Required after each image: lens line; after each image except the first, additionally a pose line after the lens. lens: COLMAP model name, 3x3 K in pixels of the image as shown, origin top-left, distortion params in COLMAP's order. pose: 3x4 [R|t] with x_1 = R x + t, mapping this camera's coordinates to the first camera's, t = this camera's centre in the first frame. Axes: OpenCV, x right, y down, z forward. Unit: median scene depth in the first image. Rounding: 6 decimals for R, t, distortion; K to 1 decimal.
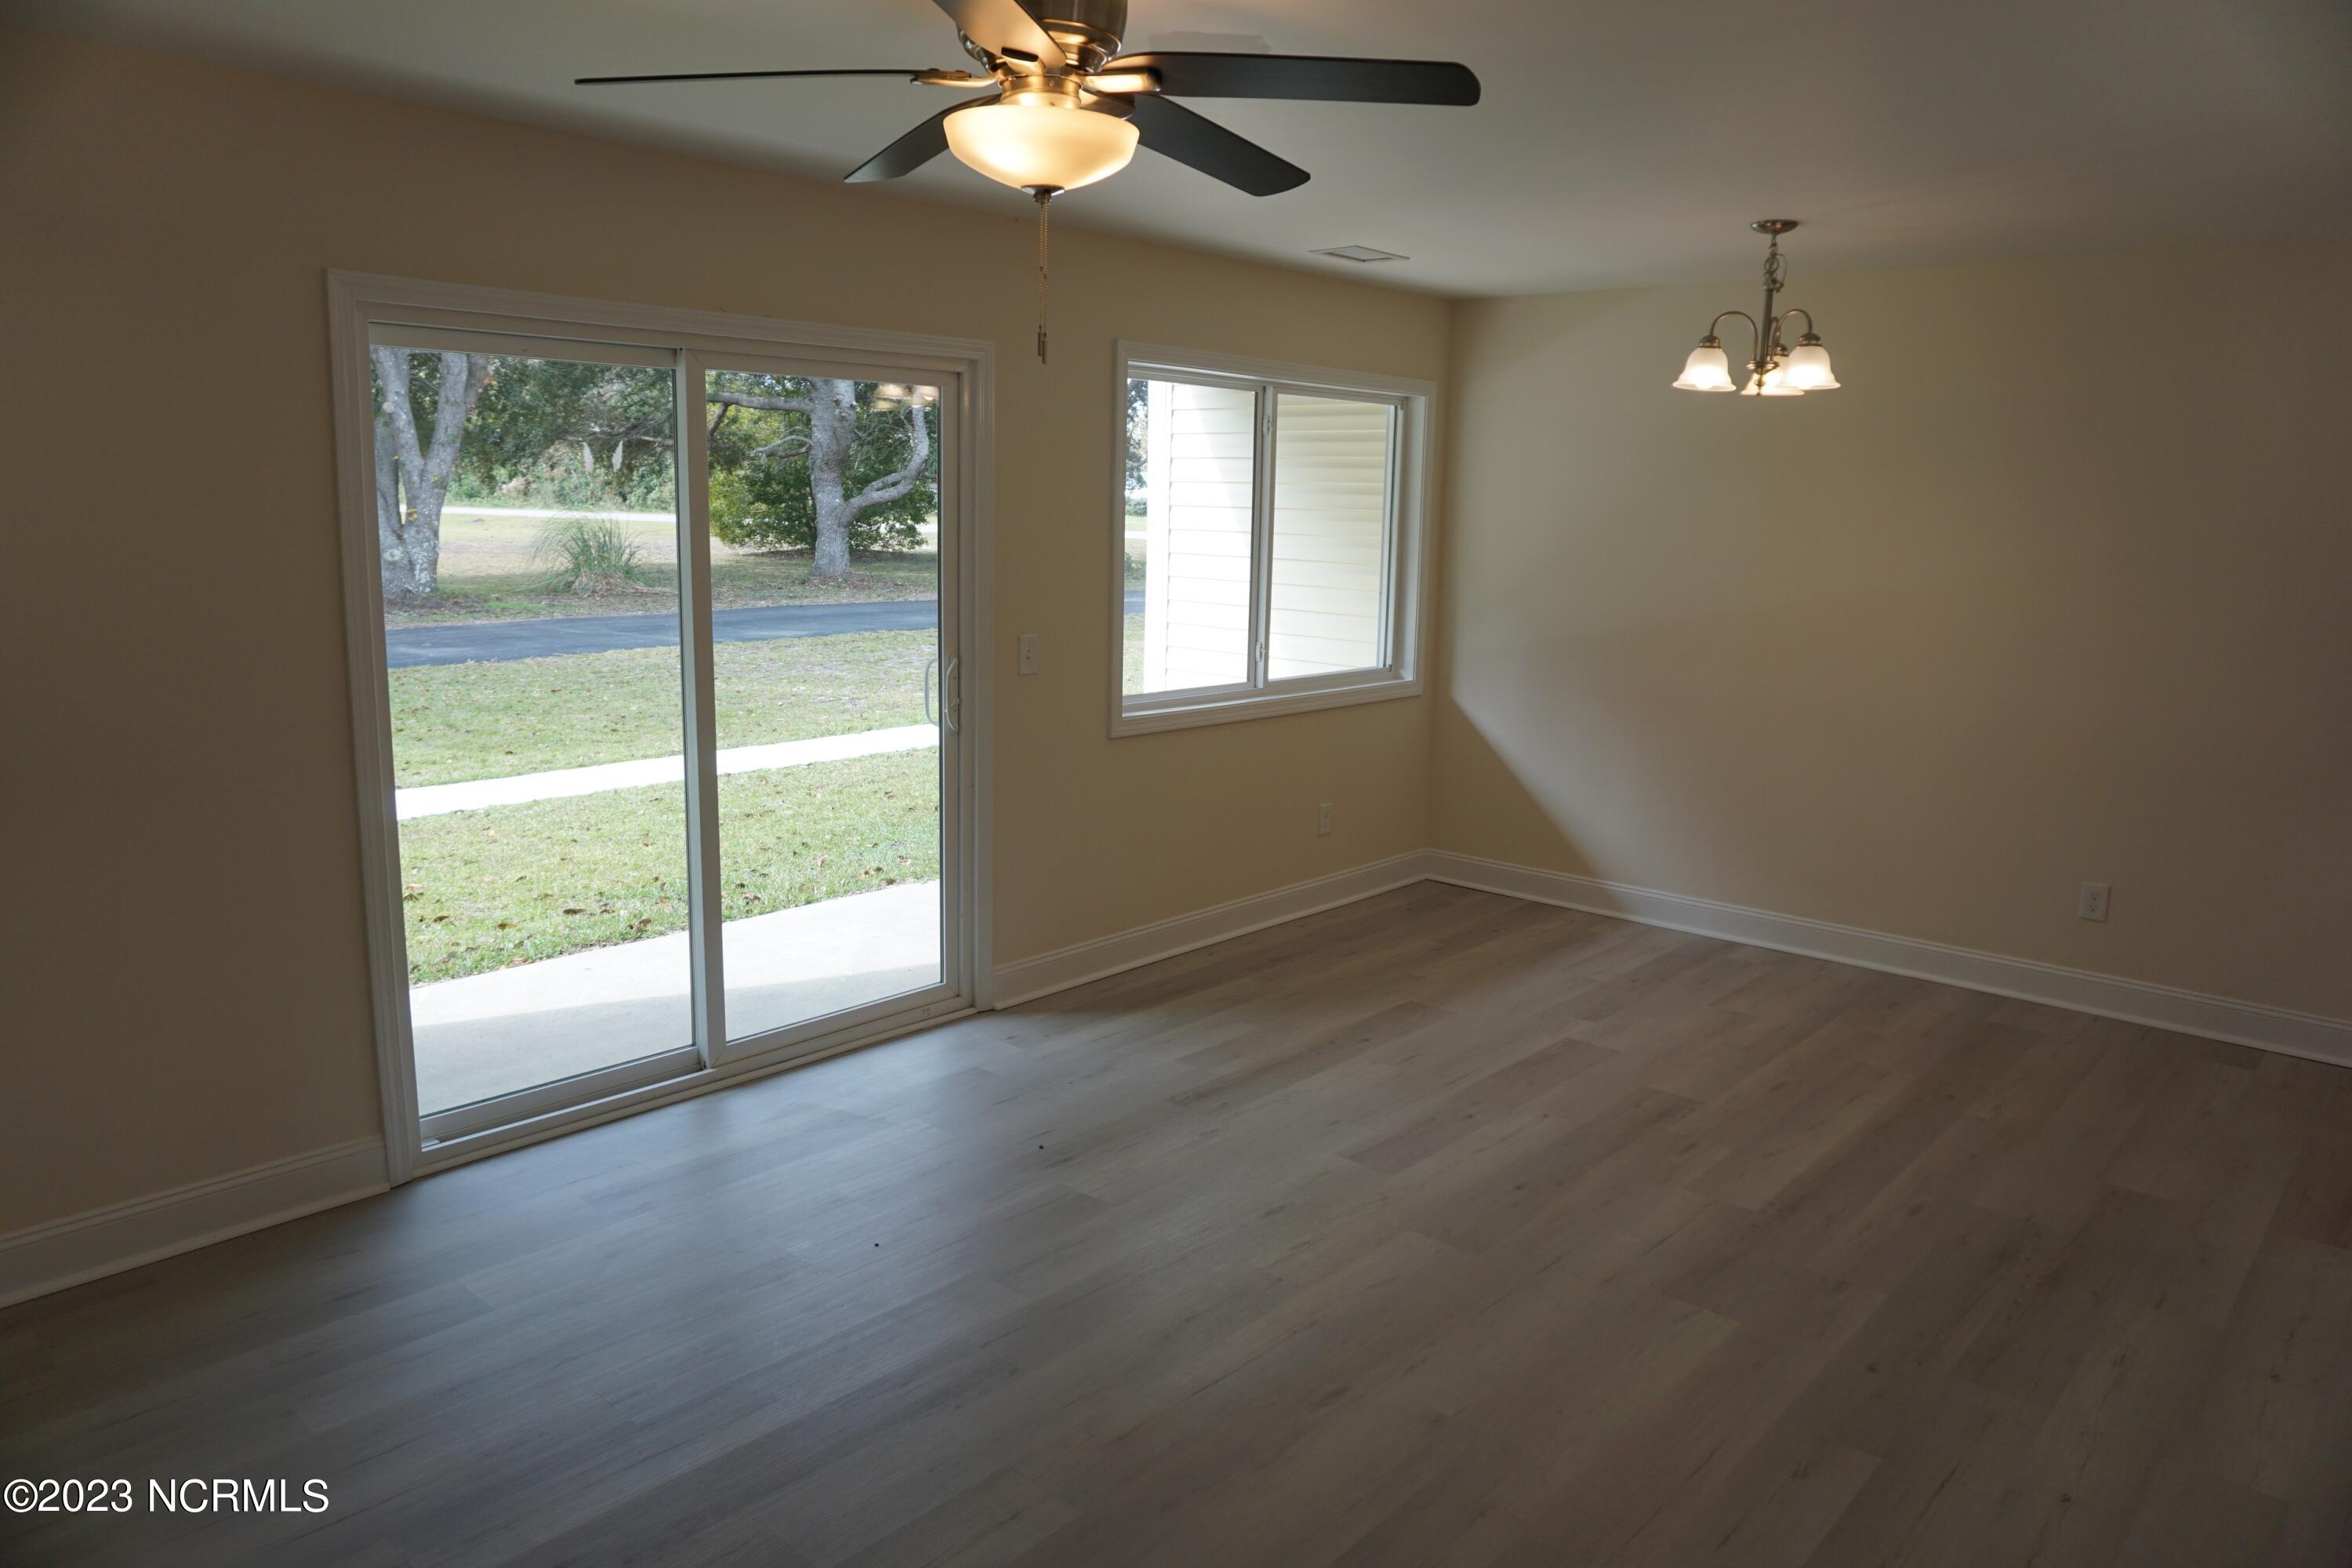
lens RADIAL K [[1546.4, 0, 1166.7], [0, 1546.4, 775.2], [0, 0, 1]] dist [-0.072692, 0.042012]
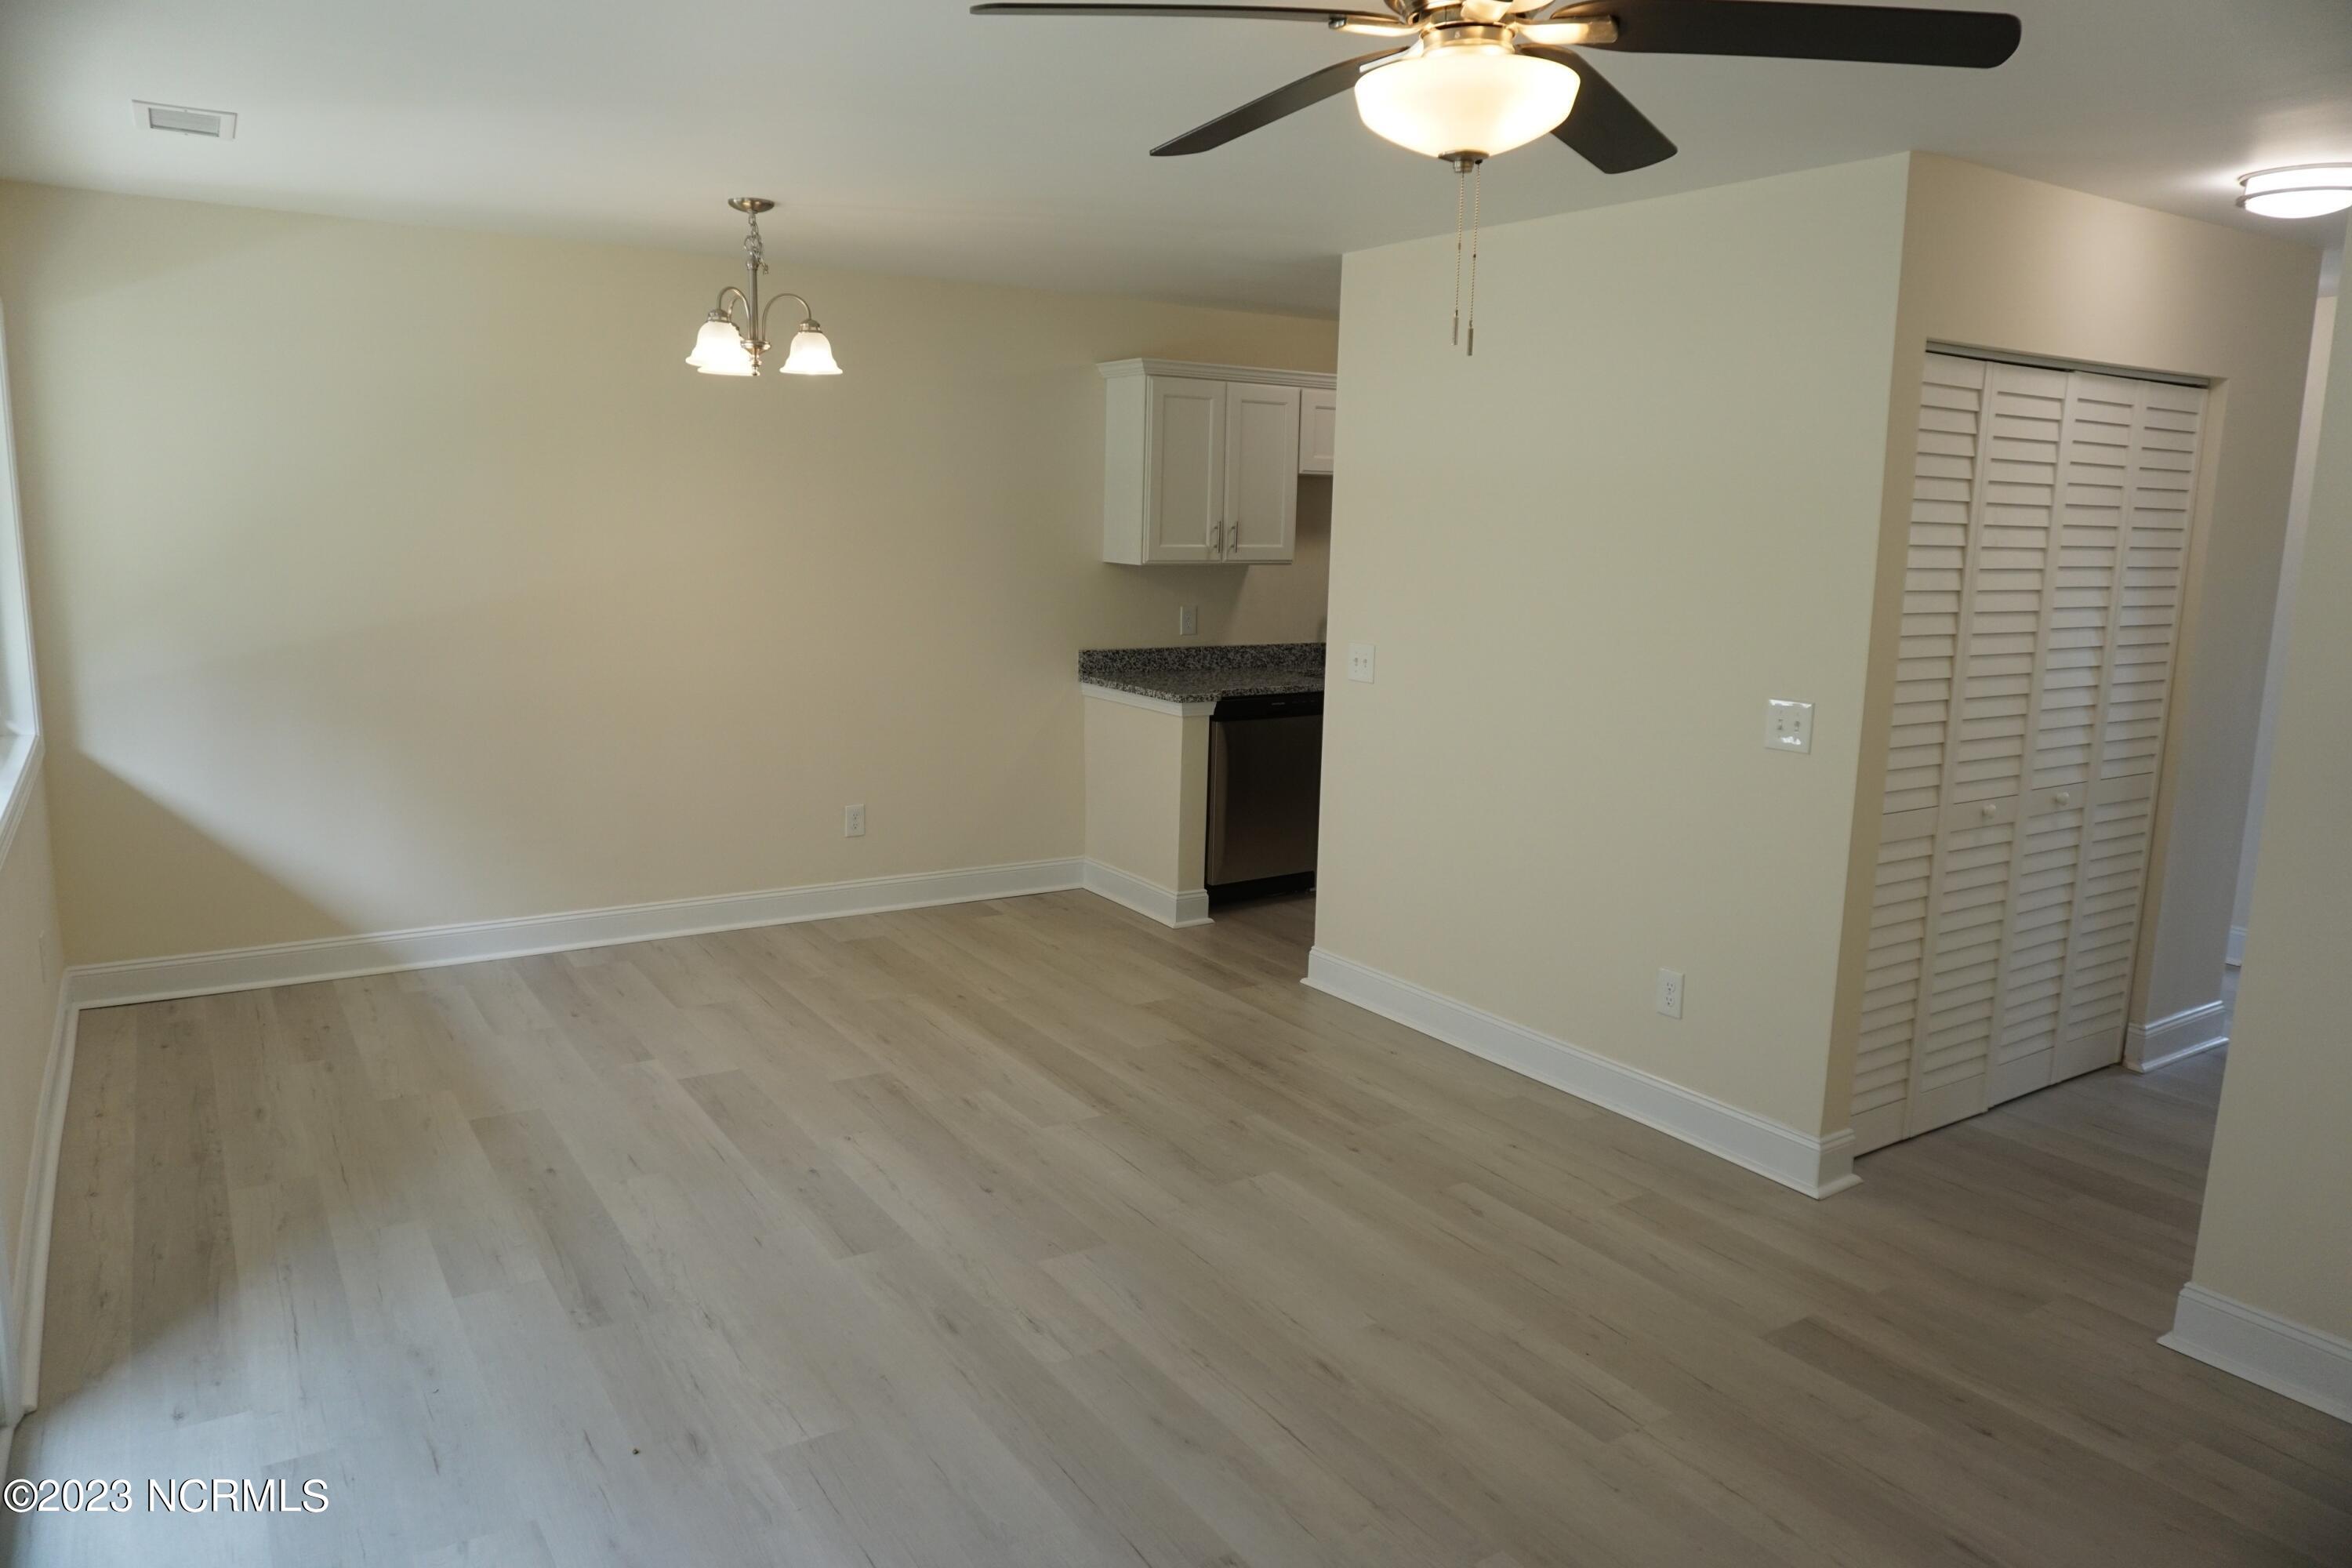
lens RADIAL K [[1546.4, 0, 1166.7], [0, 1546.4, 775.2], [0, 0, 1]] dist [-0.072692, 0.042012]
pose [[0.253289, -0.171345, 0.952095, -0.444007], [0.145940, 0.979693, 0.137487, -0.077579], [-0.956319, 0.104124, 0.273152, 0.416673]]
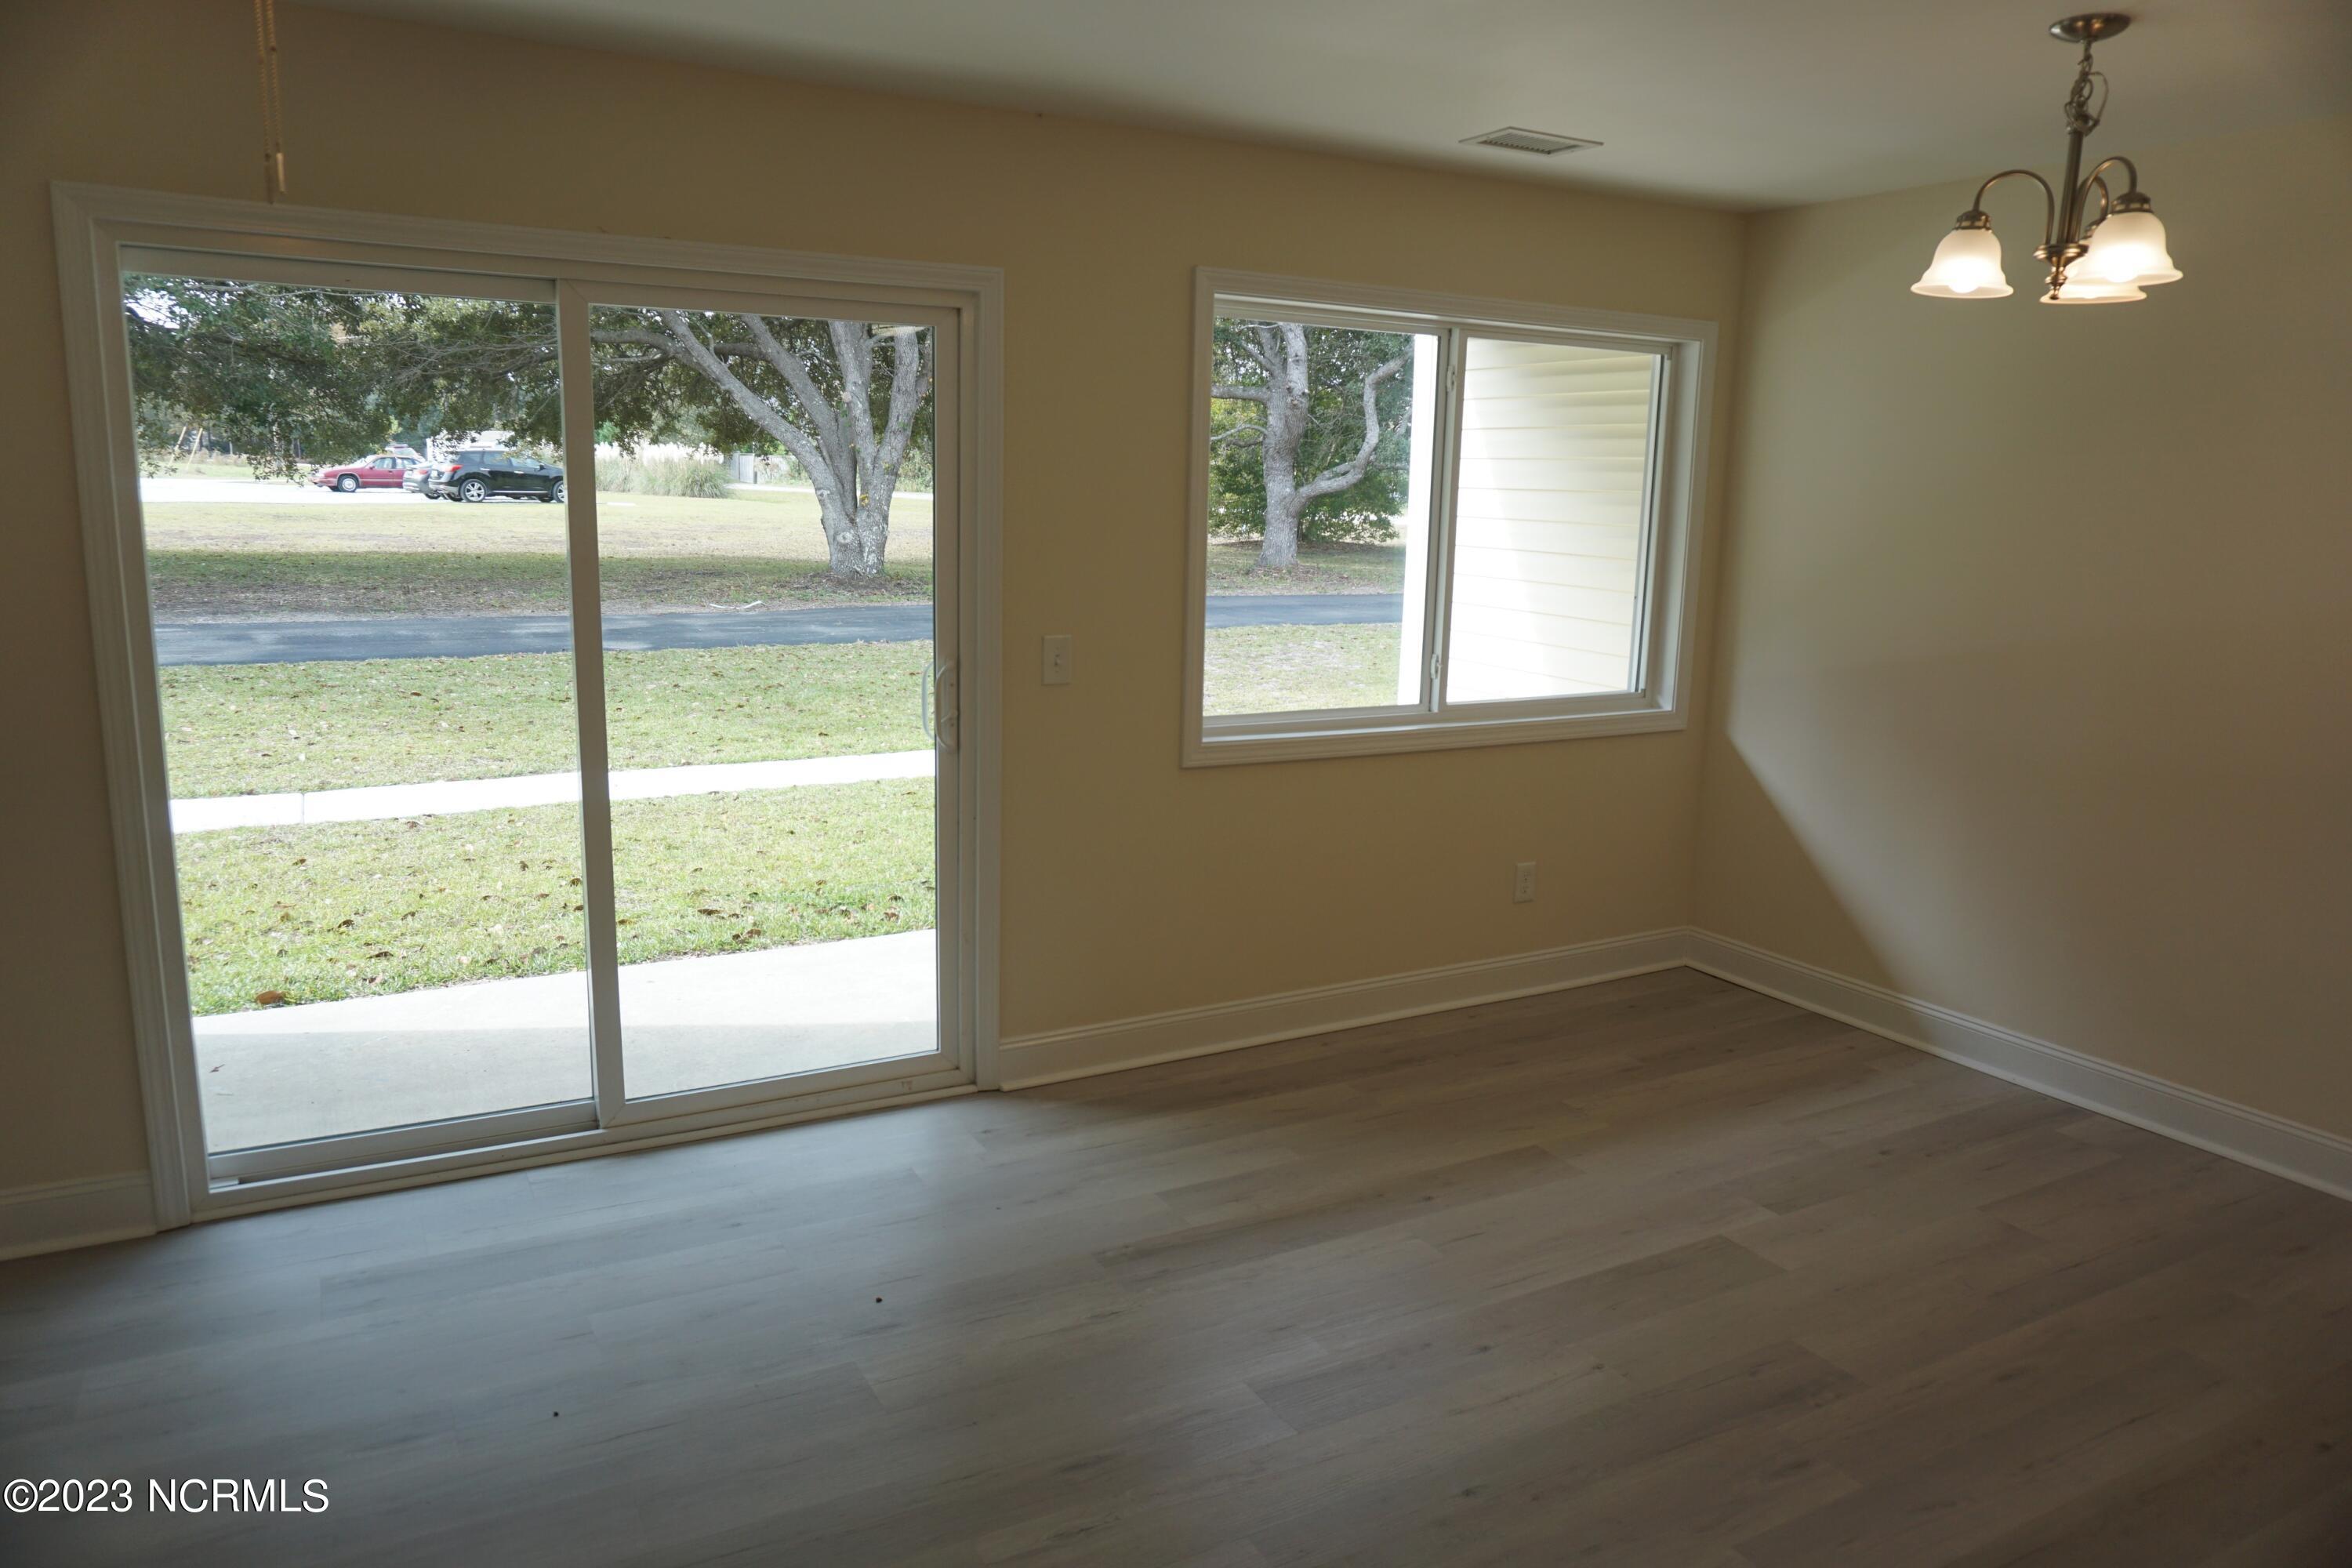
lens RADIAL K [[1546.4, 0, 1166.7], [0, 1546.4, 775.2], [0, 0, 1]] dist [-0.072692, 0.042012]
pose [[0.944605, 0.061430, -0.322410, 0.211014], [-0.060317, 0.998089, 0.013451, -0.029650], [0.322620, 0.006741, 0.946505, 0.233881]]
